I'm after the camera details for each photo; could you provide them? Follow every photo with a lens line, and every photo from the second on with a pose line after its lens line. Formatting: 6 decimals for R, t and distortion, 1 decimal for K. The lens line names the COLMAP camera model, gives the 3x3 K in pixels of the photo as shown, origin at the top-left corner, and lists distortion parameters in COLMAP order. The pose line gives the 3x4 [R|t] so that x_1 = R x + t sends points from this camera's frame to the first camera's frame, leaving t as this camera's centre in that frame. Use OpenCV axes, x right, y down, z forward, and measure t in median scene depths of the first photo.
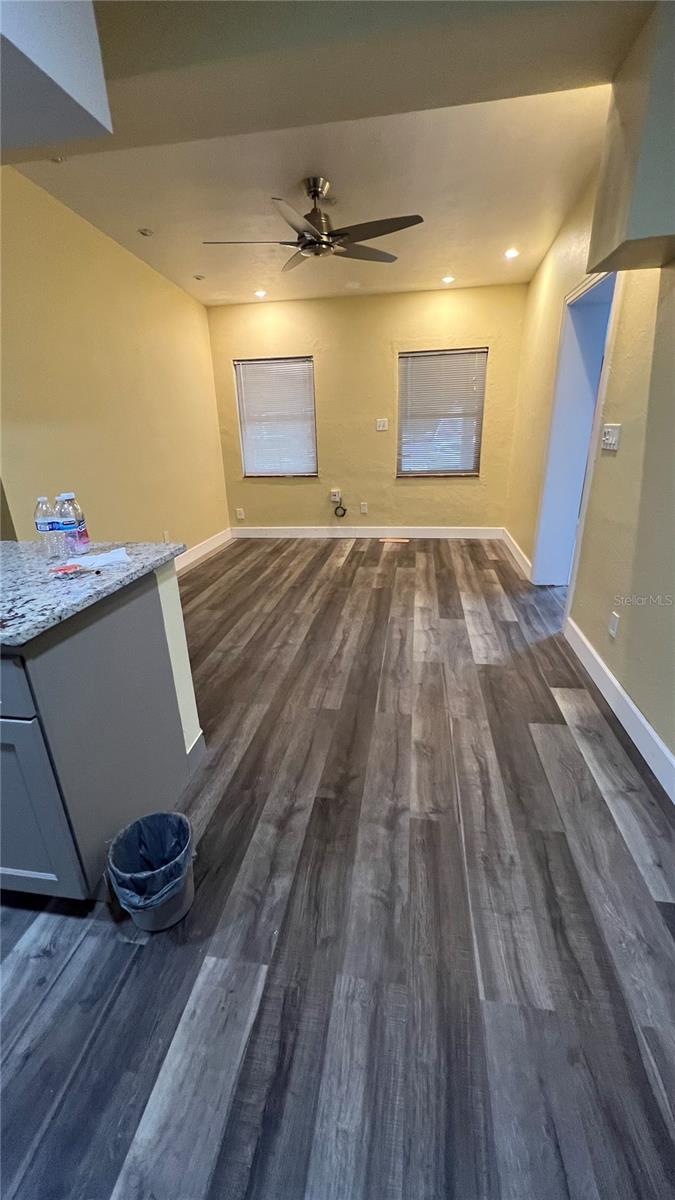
lens RADIAL K [[483.0, 0, 338.1], [0, 483.0, 602.8], [0, 0, 1]] dist [-0.002707, 0.000825]
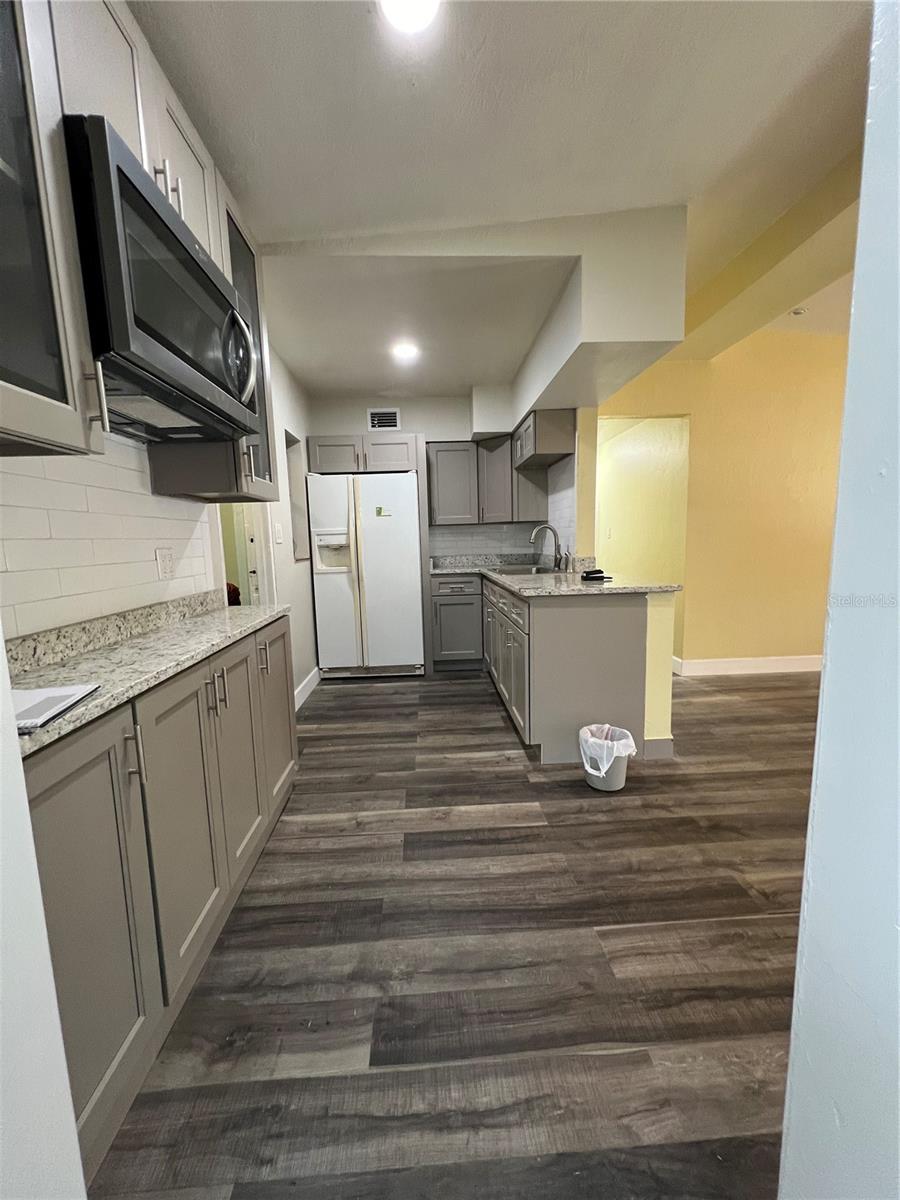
lens RADIAL K [[481.9, 0, 445.3], [0, 481.9, 605.5], [0, 0, 1]] dist [-0.000258, -0.000232]
pose [[0.207471, 0.153588, -0.966109, 0.538359], [-0.323953, 0.942660, 0.080292, 0.024466], [0.923044, 0.296315, 0.245330, 0.037124]]
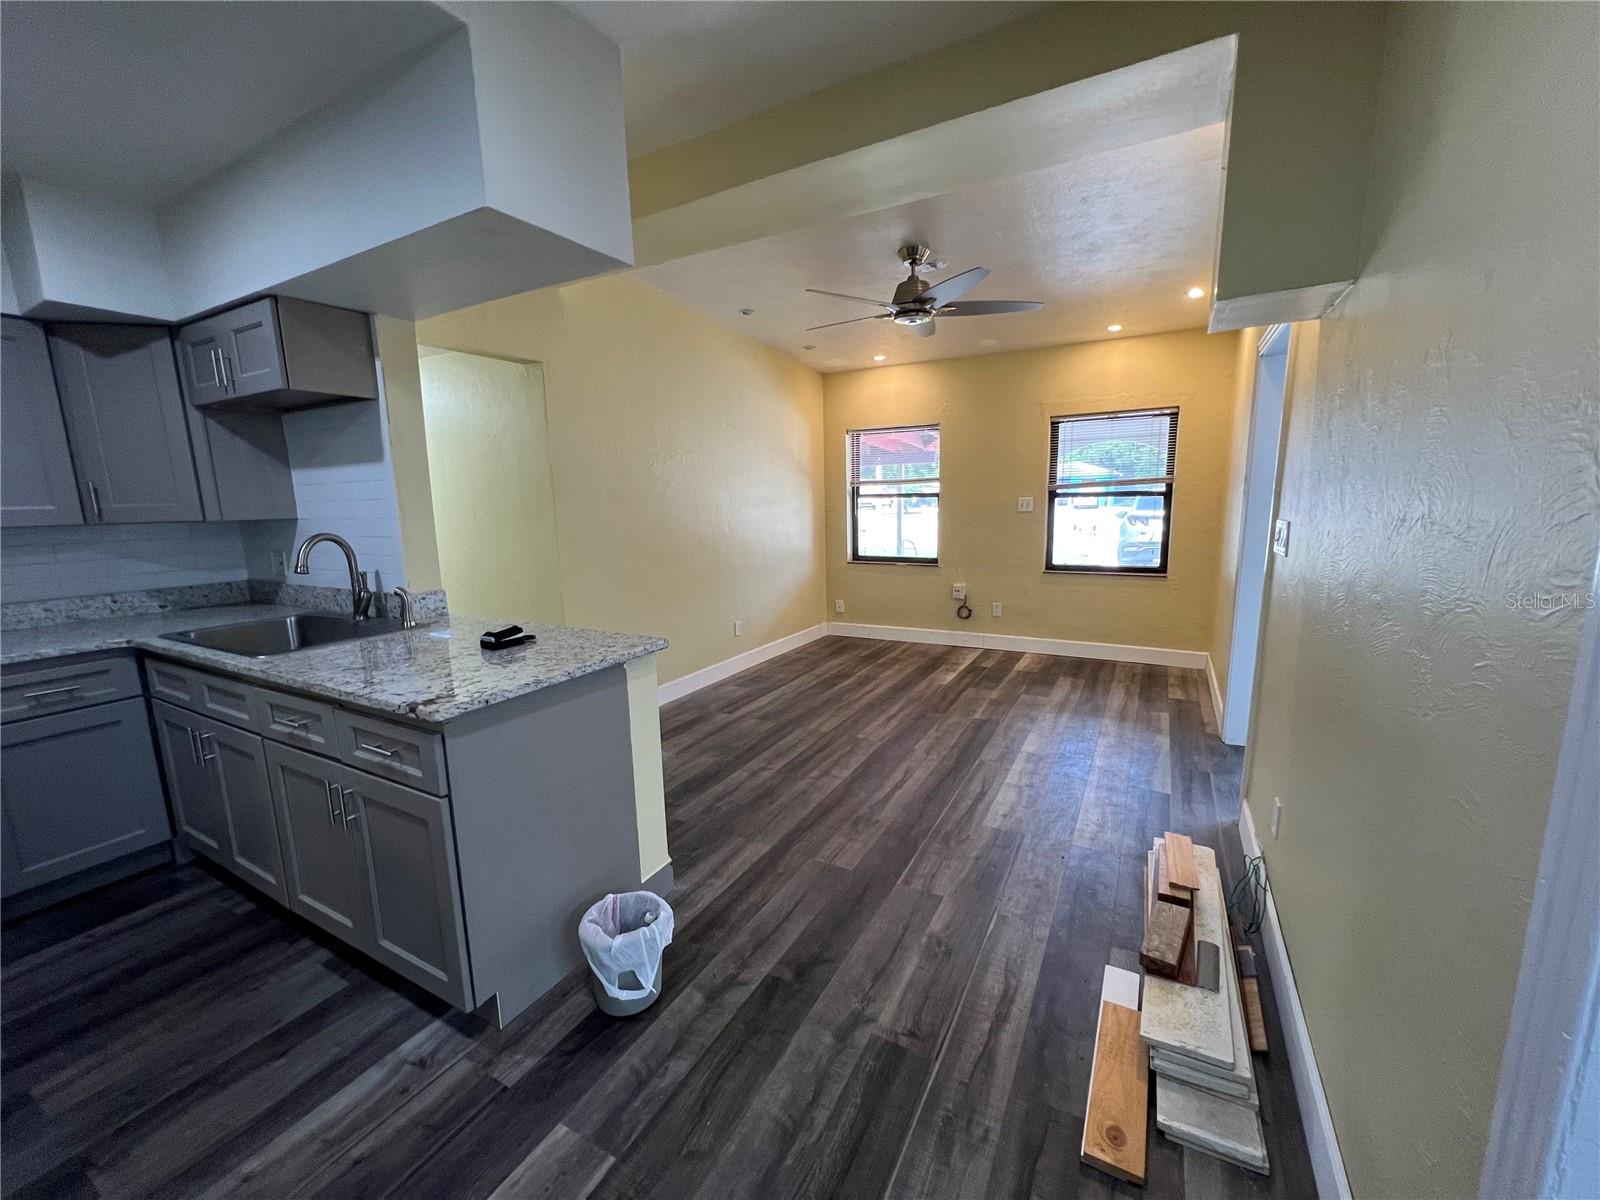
lens RADIAL K [[642.5, 0, 805.5], [0, 642.5, 606.4], [0, 0, 1]] dist [-0.000258, -0.000232]
pose [[0.942036, 0.067755, -0.328600, 0.201234], [-0.125489, 0.979466, -0.157793, -0.014913], [0.311161, 0.189882, 0.931195, -0.040812]]
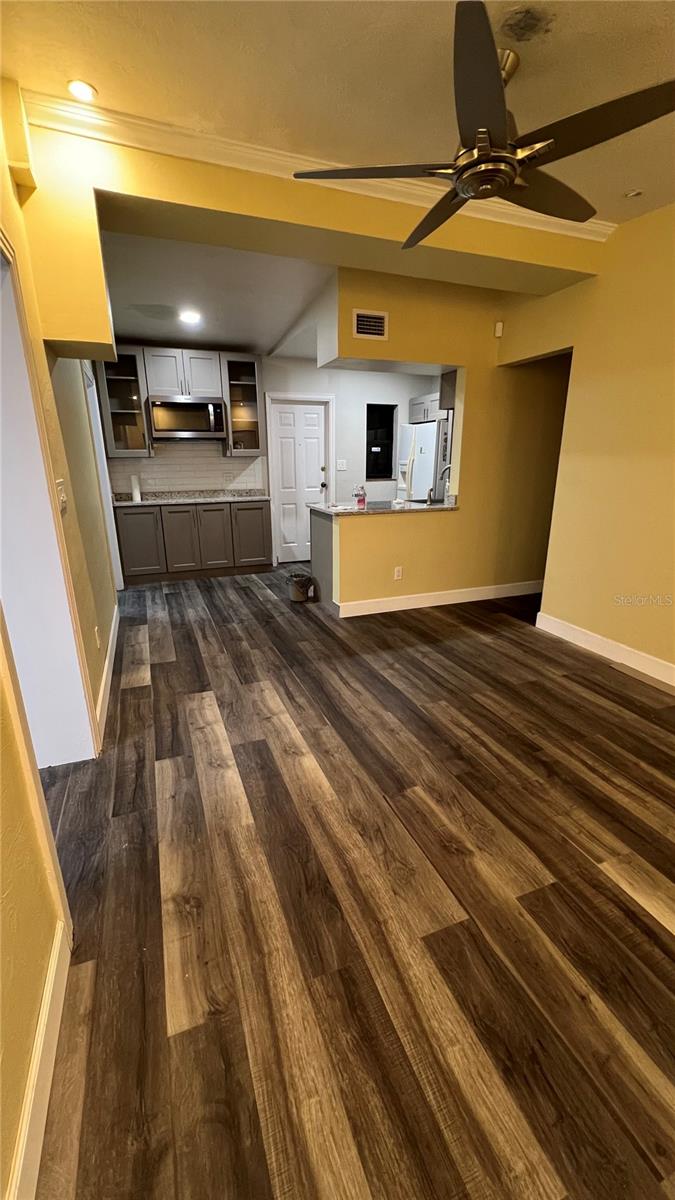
lens RADIAL K [[481.7, 0, 338.3], [0, 481.7, 603.5], [0, 0, 1]] dist [-0.002854, 0.000054]
pose [[-0.861064, 0.180393, -0.475423, 0.509944], [-0.151833, 0.801095, 0.578959, -0.678855], [0.485300, 0.570706, -0.662404, 1.706435]]
